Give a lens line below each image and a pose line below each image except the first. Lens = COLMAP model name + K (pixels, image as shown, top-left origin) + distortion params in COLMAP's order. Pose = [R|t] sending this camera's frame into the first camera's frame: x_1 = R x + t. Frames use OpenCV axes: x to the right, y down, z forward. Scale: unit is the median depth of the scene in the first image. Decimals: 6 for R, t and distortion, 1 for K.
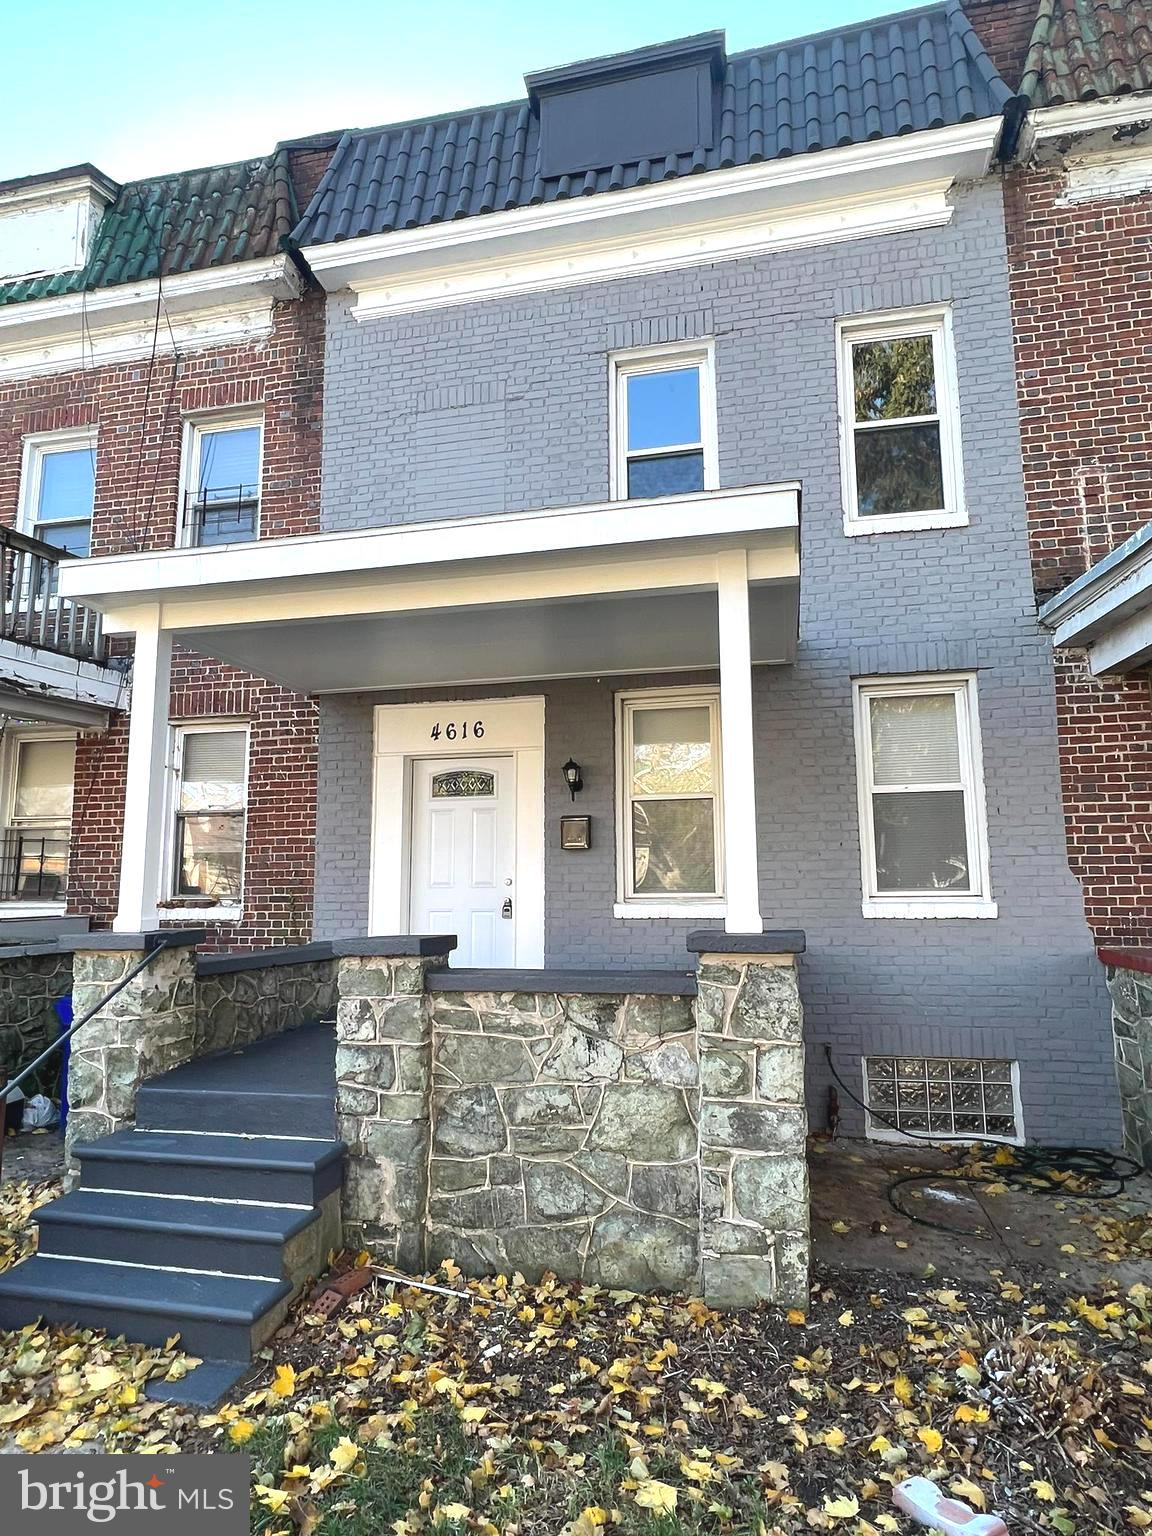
lens RADIAL K [[913.4, 0, 574.5], [0, 913.4, 760.7], [0, 0, 1]] dist [0.008307, 0.000421]
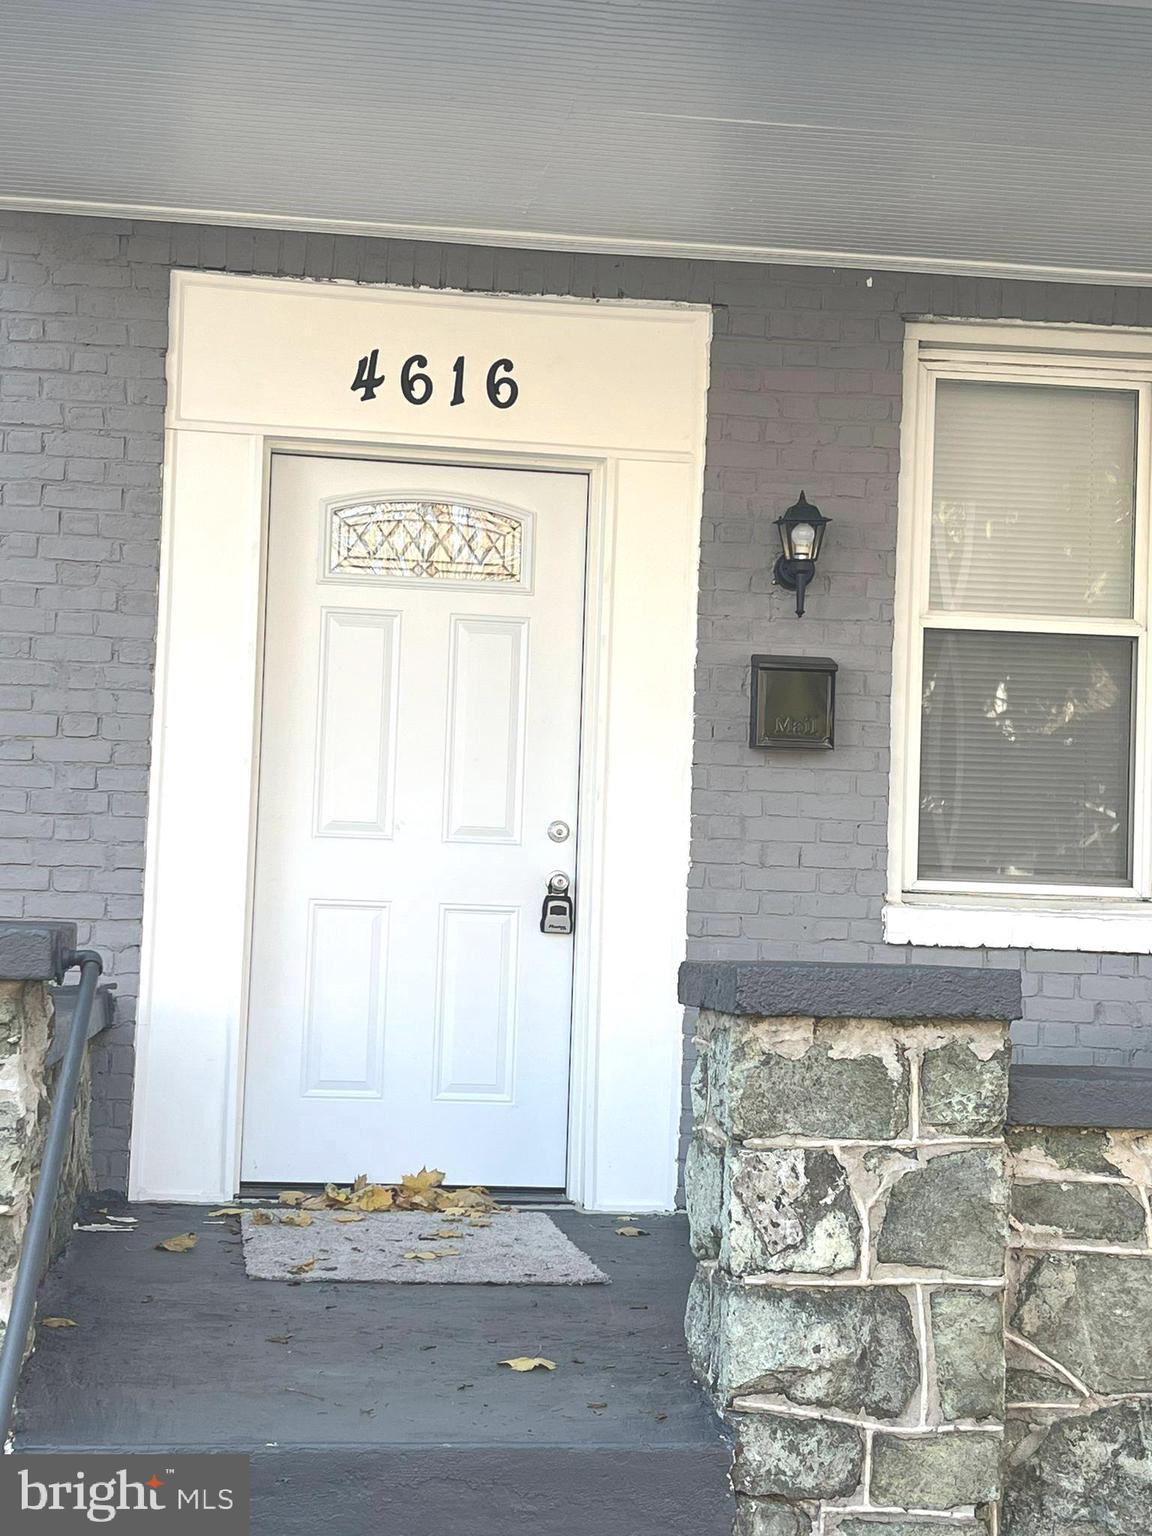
lens RADIAL K [[2332.3, 0, 576.1], [0, 2332.3, 772.5], [0, 0, 1]] dist [0.061574, 0.000000]
pose [[0.936824, 0.061147, 0.344415, -0.607545], [-0.089362, 0.993768, 0.066635, 0.081241], [-0.338194, -0.093203, 0.936450, 0.266347]]
